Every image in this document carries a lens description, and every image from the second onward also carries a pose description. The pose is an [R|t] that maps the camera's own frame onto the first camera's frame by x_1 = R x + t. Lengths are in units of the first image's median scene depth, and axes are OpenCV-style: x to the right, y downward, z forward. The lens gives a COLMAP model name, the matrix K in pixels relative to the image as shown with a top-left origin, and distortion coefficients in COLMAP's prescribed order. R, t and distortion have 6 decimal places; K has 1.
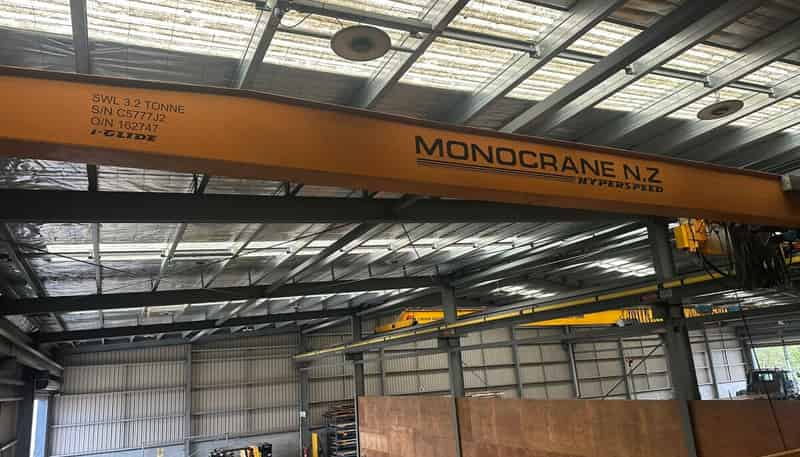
lens RADIAL K [[550.0, 0, 395.5], [0, 550.0, 225.9], [0, 0, 1]] dist [0.060142, -0.044214]
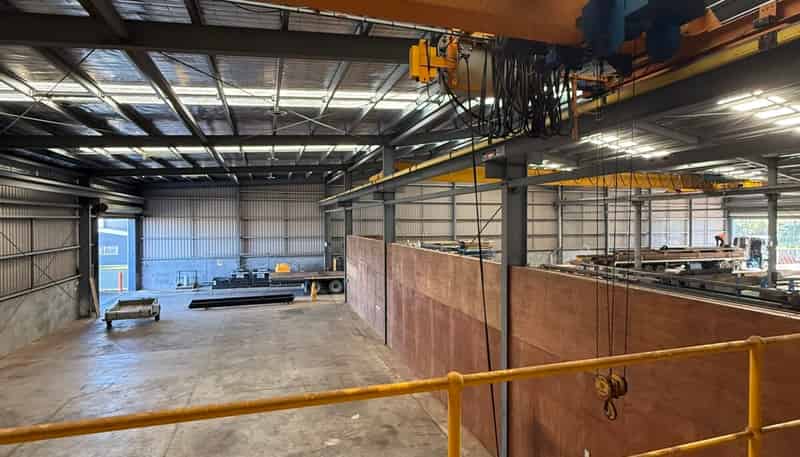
lens RADIAL K [[421.4, 0, 397.9], [0, 421.4, 227.5], [0, 0, 1]] dist [-0.002731, 0.003263]
pose [[0.985863, 0.072622, -0.150996, 0.190557], [-0.027356, 0.958861, 0.282555, 0.022170], [0.165304, -0.274430, 0.947292, 0.130539]]
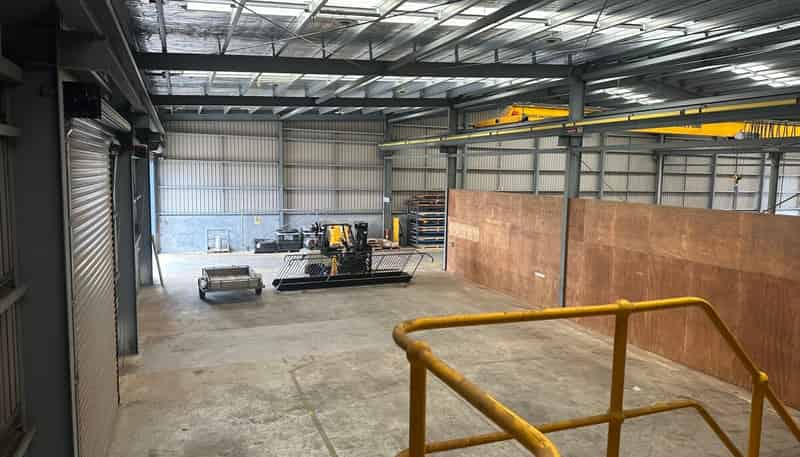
lens RADIAL K [[550.0, 0, 397.7], [0, 550.0, 235.6], [0, 0, 1]] dist [0.060142, -0.044214]
pose [[0.991989, 0.100170, -0.076970, -0.077992], [-0.064407, 0.925195, 0.373986, 0.020455], [0.108675, -0.366033, 0.924235, 0.035289]]
